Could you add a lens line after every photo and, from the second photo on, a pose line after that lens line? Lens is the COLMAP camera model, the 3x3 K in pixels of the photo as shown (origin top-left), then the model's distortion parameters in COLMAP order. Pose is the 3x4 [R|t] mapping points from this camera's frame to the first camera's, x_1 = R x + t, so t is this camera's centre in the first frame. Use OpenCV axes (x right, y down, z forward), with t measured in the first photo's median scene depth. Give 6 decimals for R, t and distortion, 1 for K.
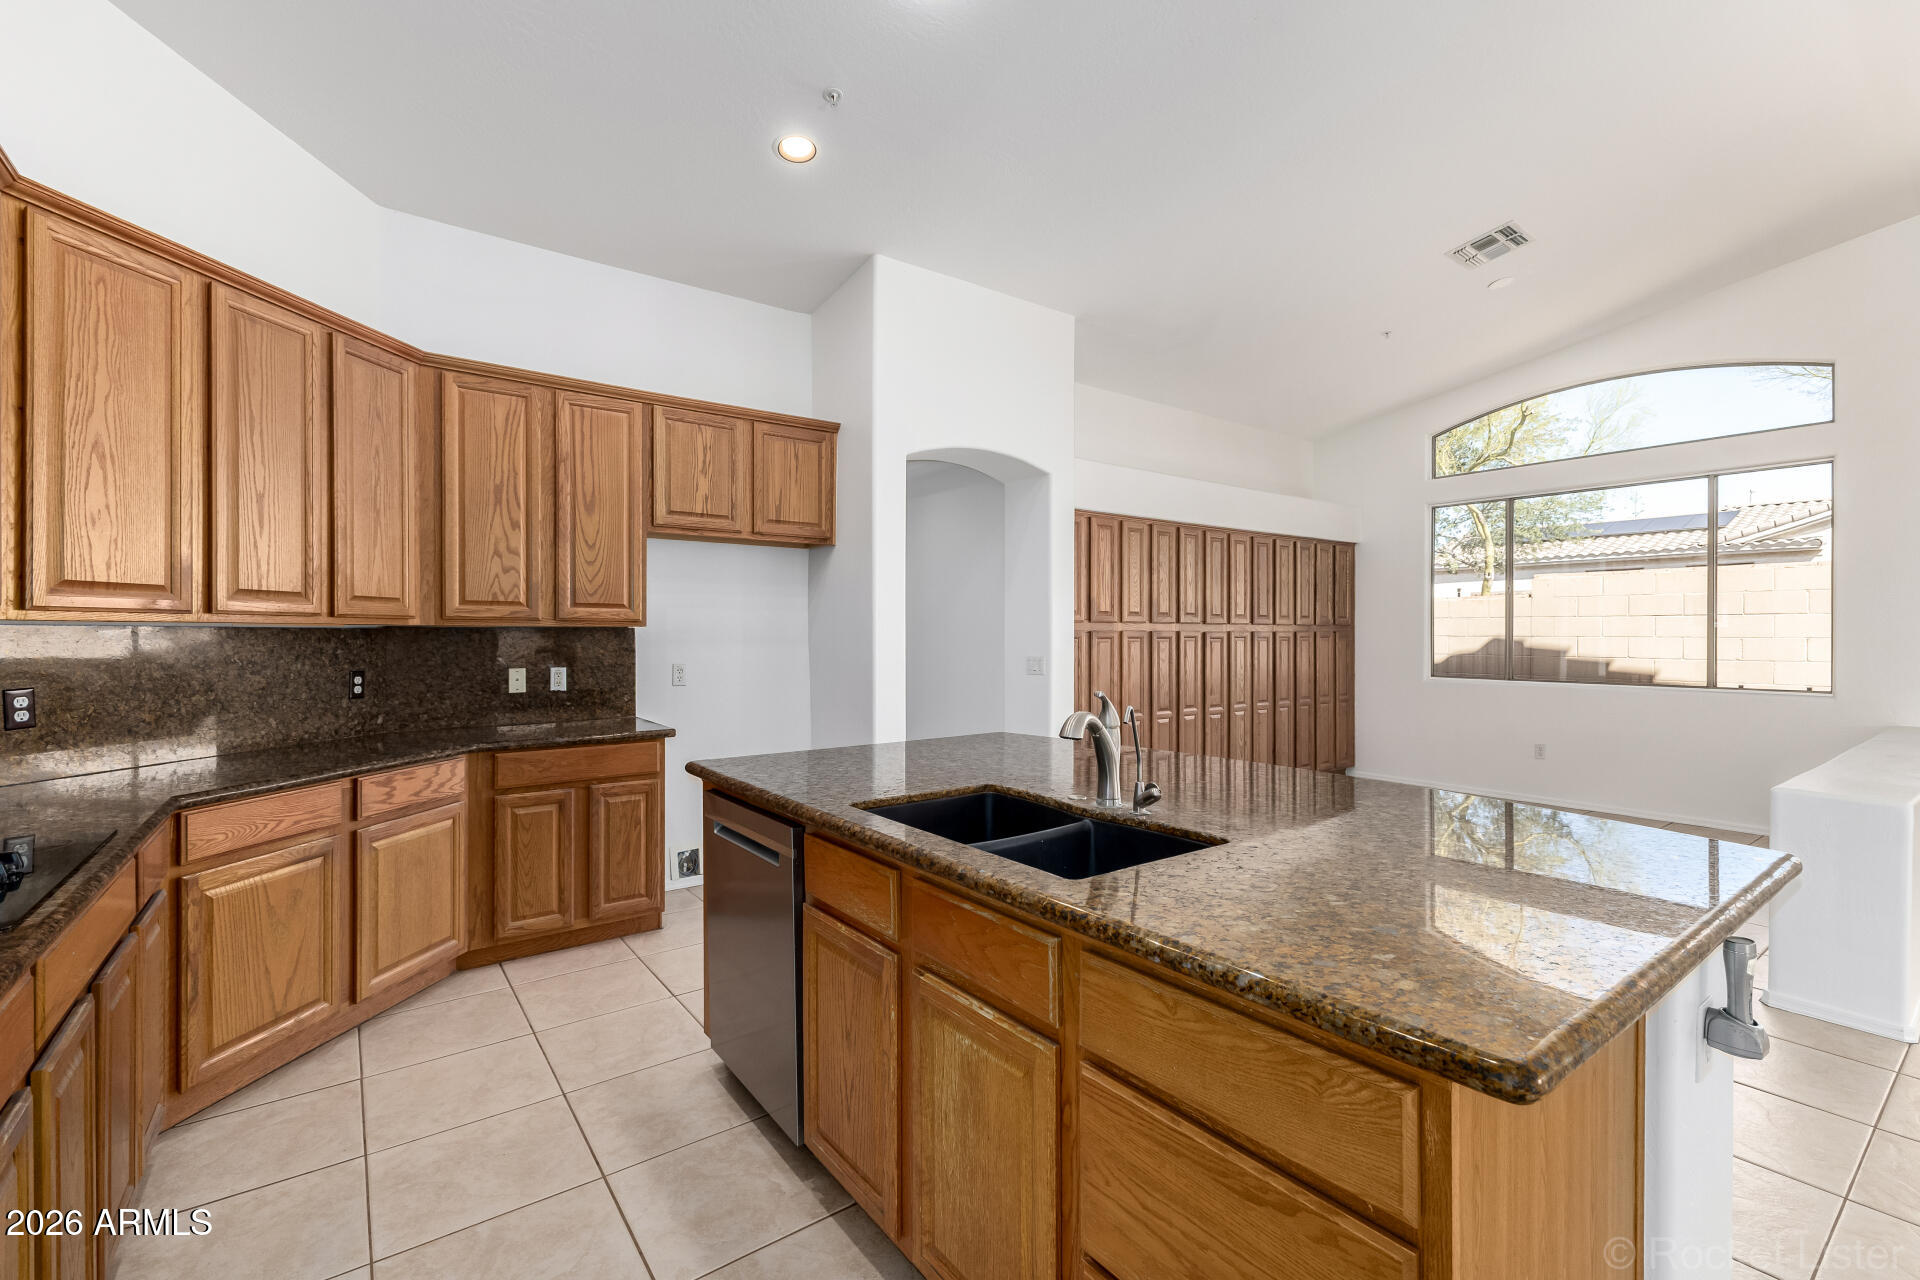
lens RADIAL K [[834.0, 0, 956.1], [0, 834.0, 645.5], [0, 0, 1]] dist [0.001639, -0.000882]
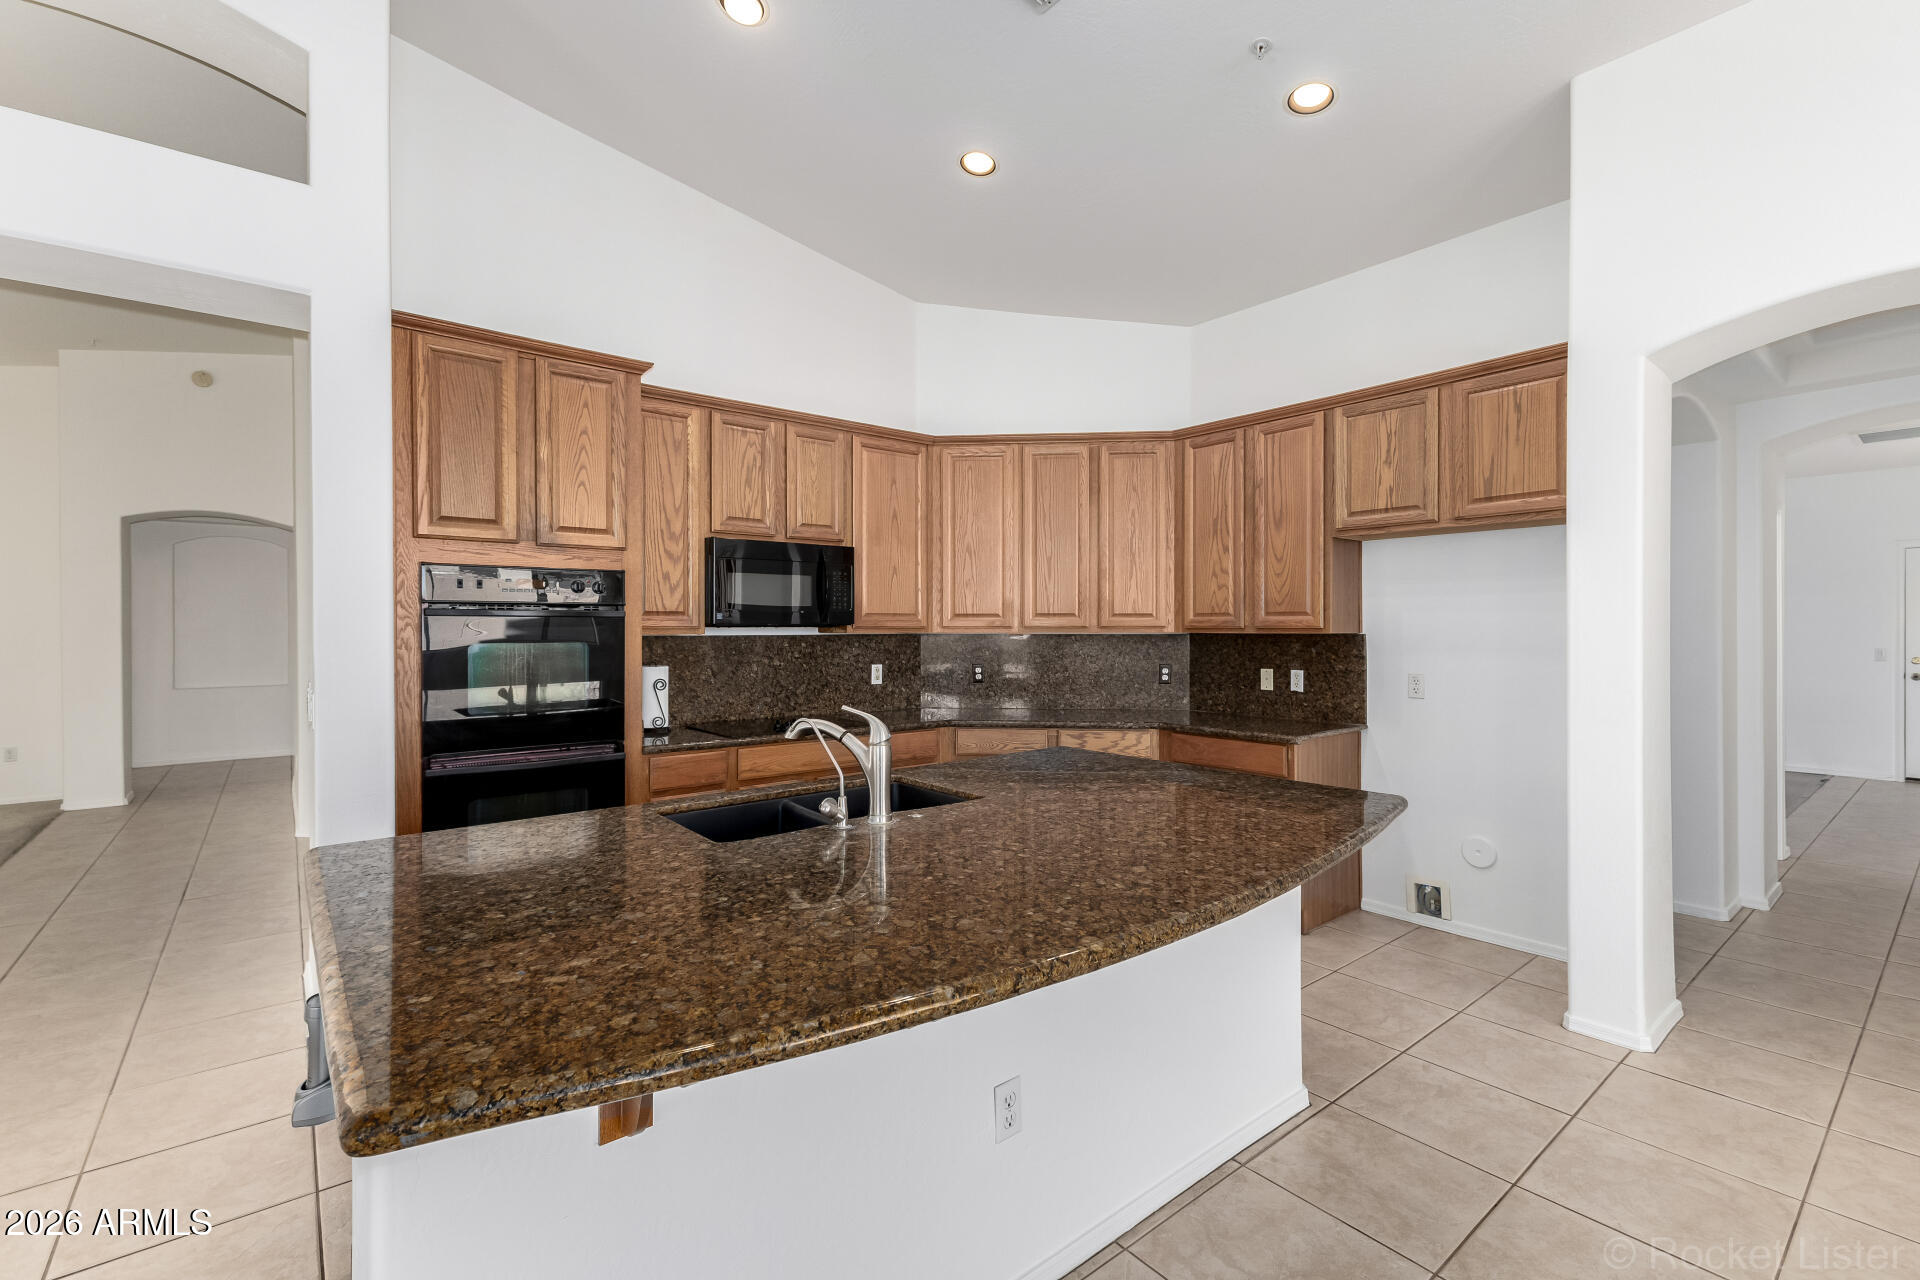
lens RADIAL K [[834.0, 0, 1006.9], [0, 834.0, 631.8], [0, 0, 1]] dist [0.001639, -0.000882]
pose [[0.059116, 0.005076, -0.998238, 0.605042], [-0.012289, 0.999915, 0.004357, -0.024666], [0.998175, 0.012009, 0.059173, 0.566502]]
